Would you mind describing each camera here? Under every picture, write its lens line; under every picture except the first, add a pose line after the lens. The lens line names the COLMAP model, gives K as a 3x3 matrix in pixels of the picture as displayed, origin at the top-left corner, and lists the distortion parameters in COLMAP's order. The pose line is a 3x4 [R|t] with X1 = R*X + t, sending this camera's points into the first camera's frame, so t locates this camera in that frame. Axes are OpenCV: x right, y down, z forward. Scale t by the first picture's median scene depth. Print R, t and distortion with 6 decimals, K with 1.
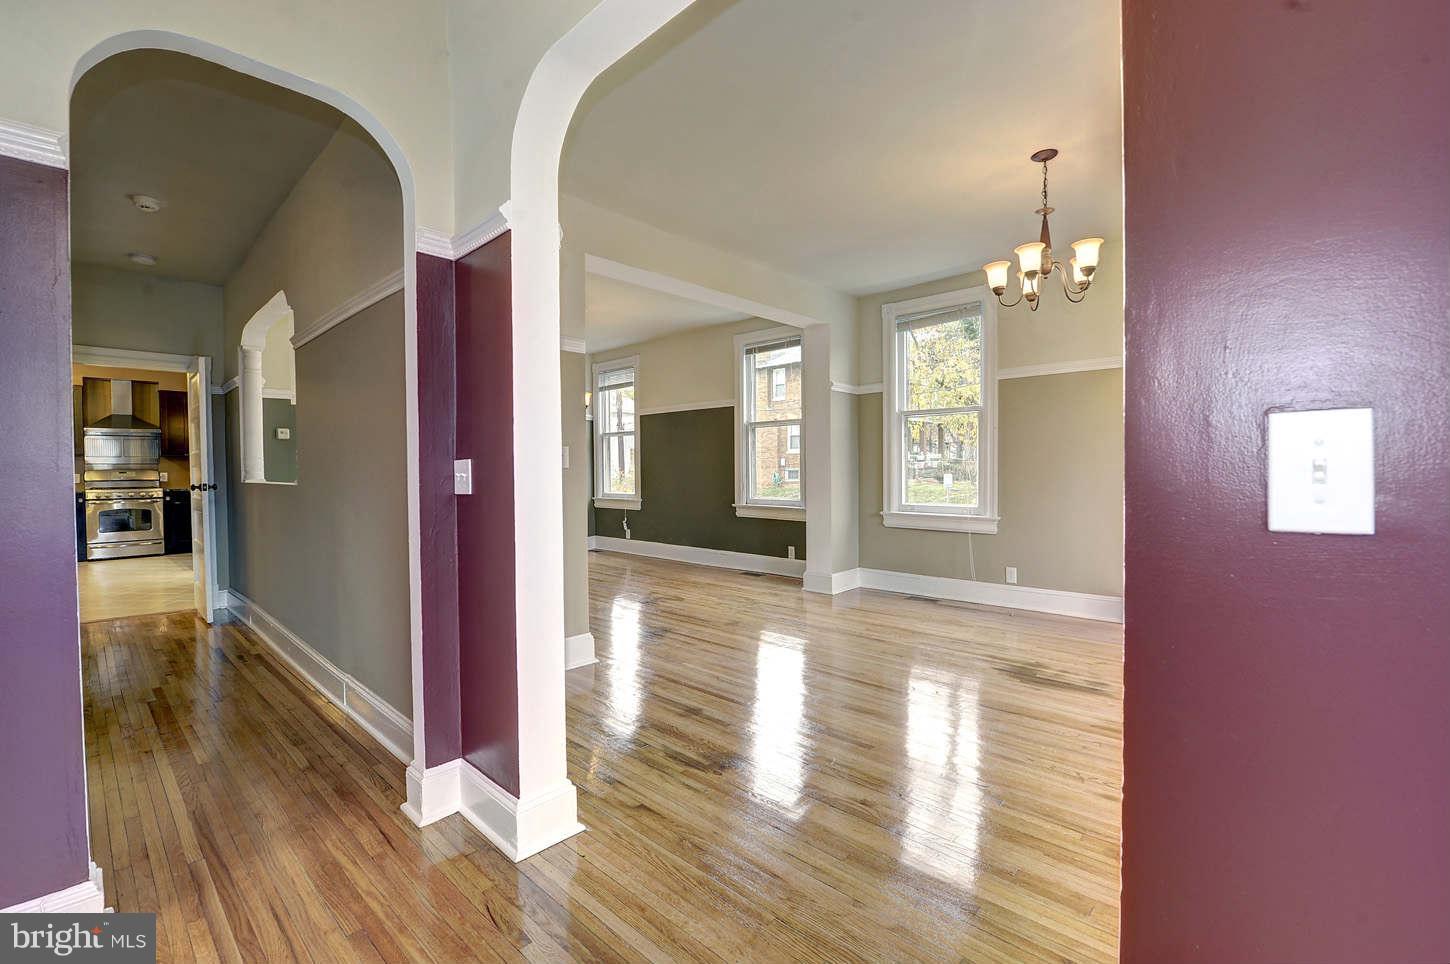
lens RADIAL K [[622.0, 0, 728.4], [0, 622.0, 479.7], [0, 0, 1]] dist [-0.013571, -0.000056]
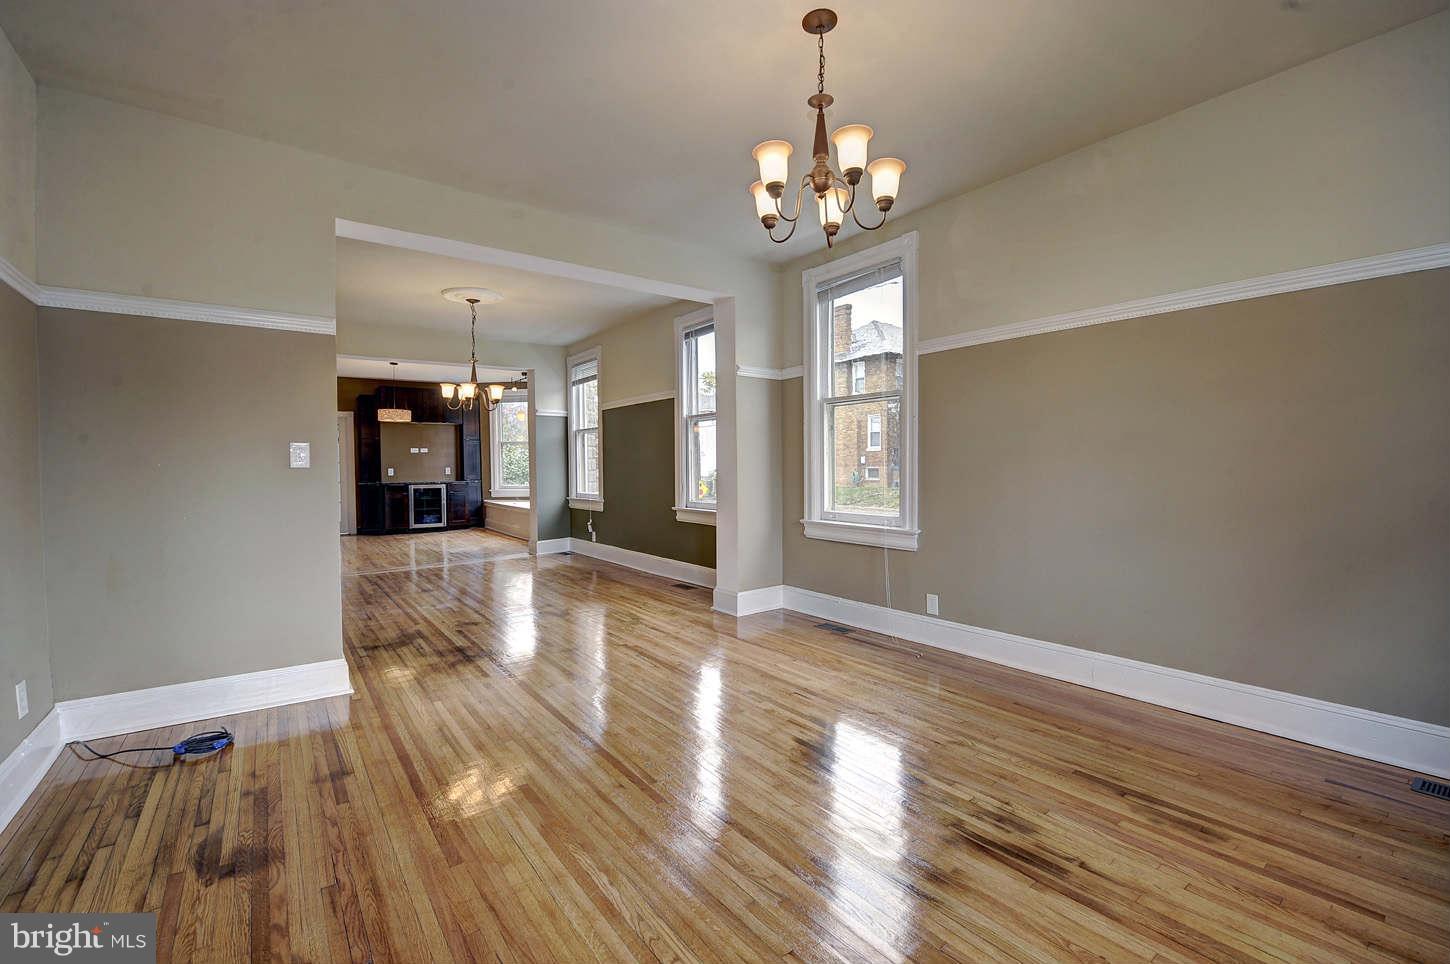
lens RADIAL K [[620.0, 0, 731.9], [0, 620.0, 479.2], [0, 0, 1]] dist [-0.018691, -0.000453]
pose [[0.985802, 0.004476, -0.167854, 0.286290], [-0.004031, 0.999987, 0.002994, -0.004433], [0.167865, -0.002275, 0.985807, 0.159158]]
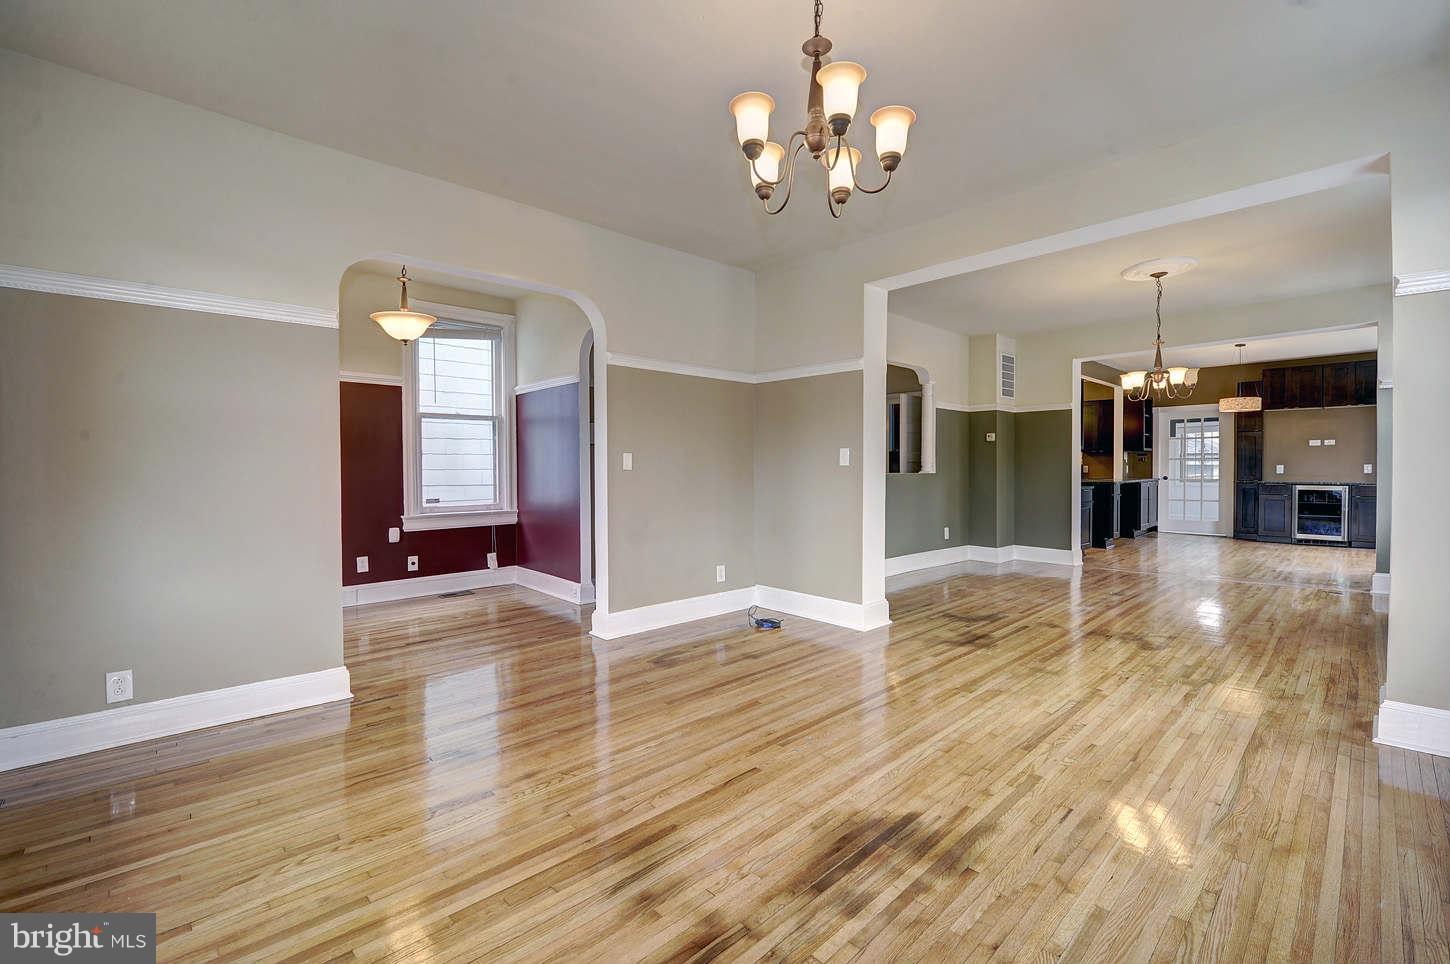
lens RADIAL K [[620.0, 0, 731.9], [0, 620.0, 479.2], [0, 0, 1]] dist [-0.018691, -0.000453]
pose [[-0.056734, 0.029799, -0.997944, 0.608286], [-0.016991, 0.999381, 0.030808, -0.015492], [0.998245, 0.018704, -0.056193, 0.516530]]
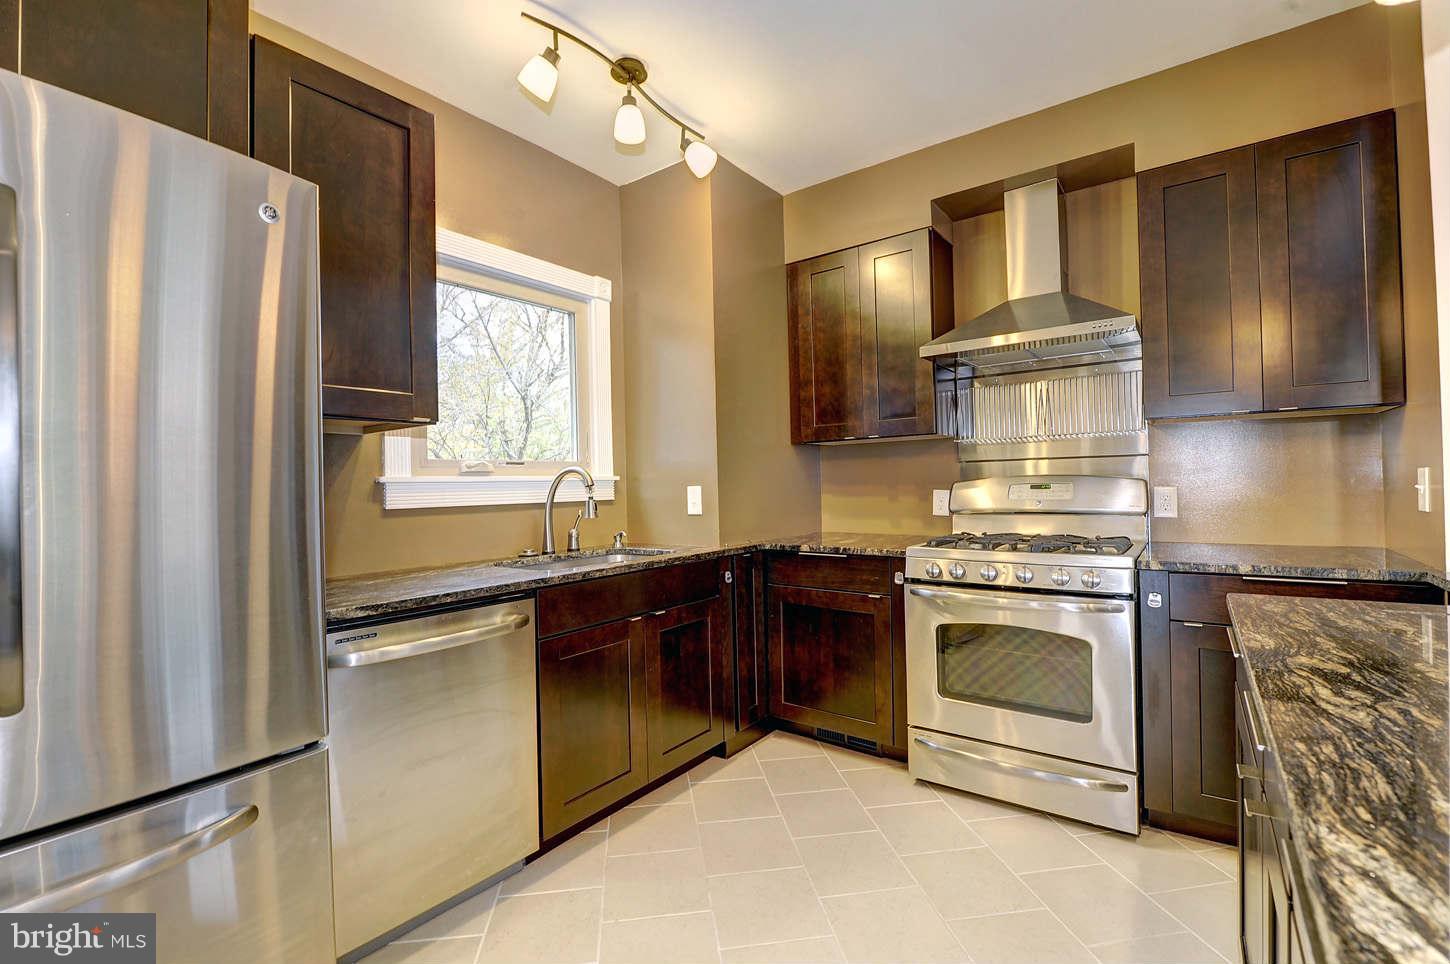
lens RADIAL K [[641.6, 0, 725.0], [0, 641.6, 482.0], [0, 0, 1]] dist [0.000736, -0.000135]
pose [[0.113251, 0.004471, -0.993556, -0.993489], [0.001639, 0.999988, 0.004686, -0.022920], [0.993565, -0.002159, 0.113242, 1.170610]]
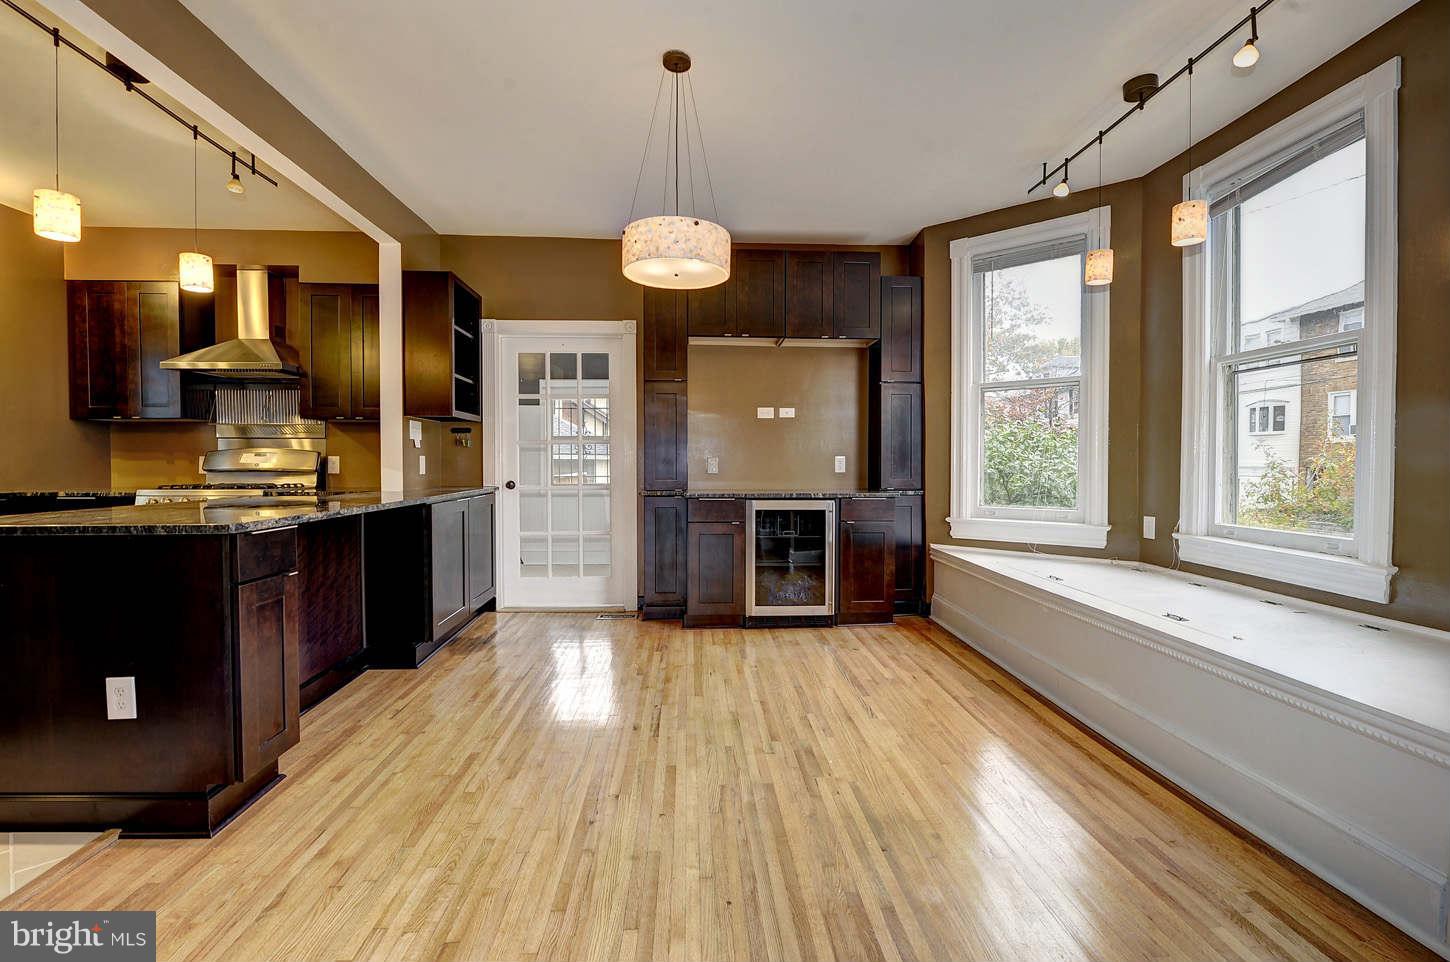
lens RADIAL K [[636.2, 0, 725.0], [0, 636.2, 481.0], [0, 0, 1]] dist [-0.012267, -0.000071]
pose [[0.731180, 0.030248, -0.681514, -0.507491], [-0.022728, 0.999542, 0.019979, -0.013345], [0.681806, 0.000881, 0.731532, 1.277973]]
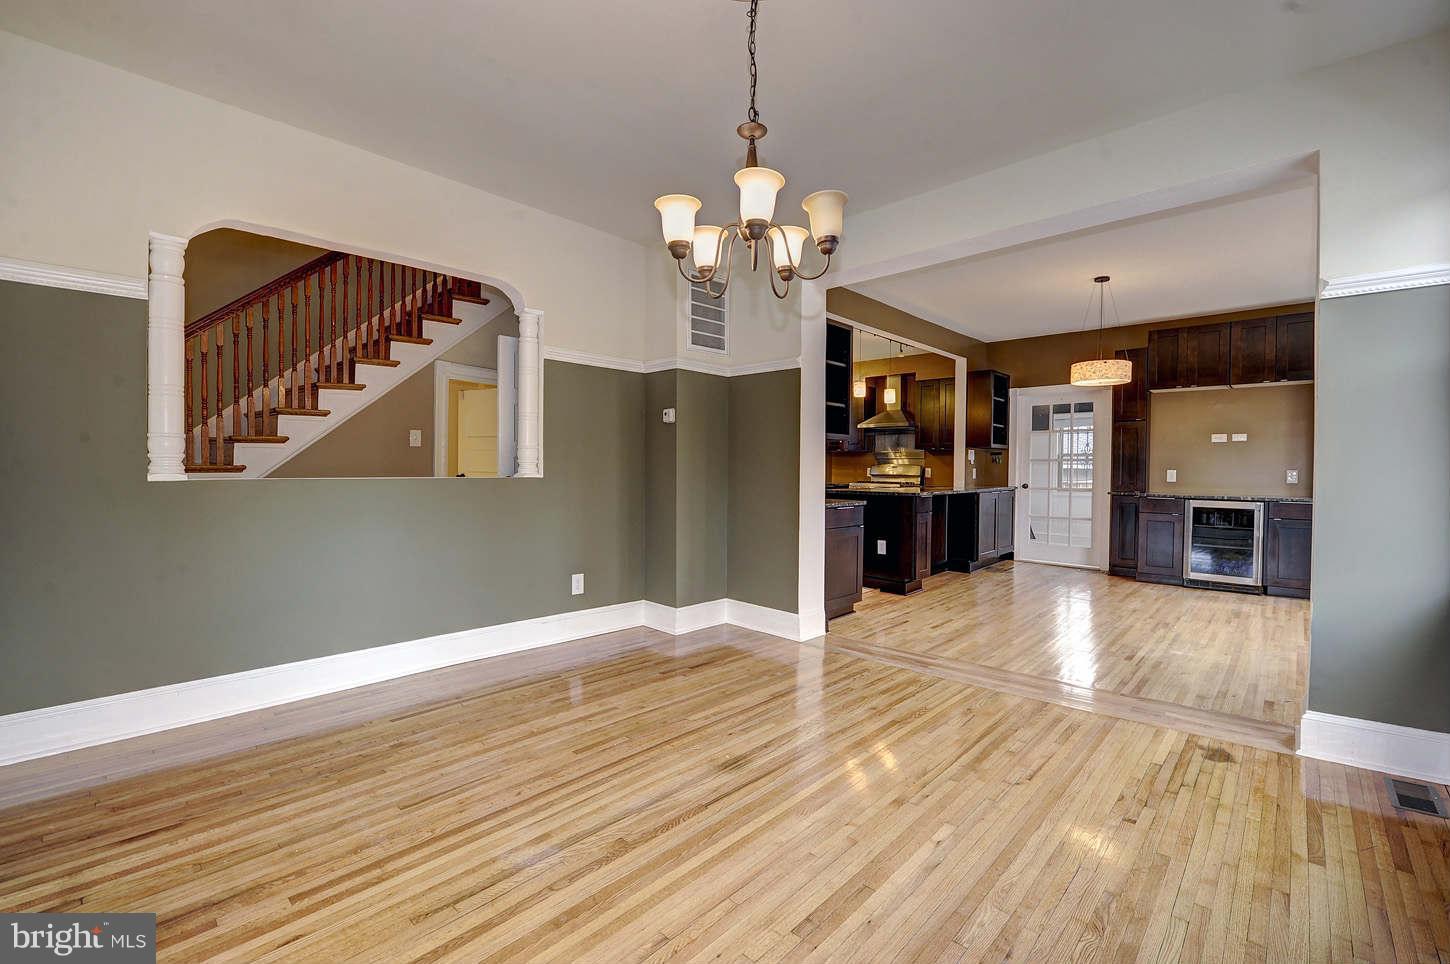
lens RADIAL K [[622.0, 0, 728.4], [0, 622.0, 479.7], [0, 0, 1]] dist [-0.013571, -0.000056]
pose [[0.010333, 0.030925, -0.999468, 0.046388], [-0.029307, 0.999102, 0.030611, -0.020780], [0.999517, 0.028975, 0.011230, 1.040694]]
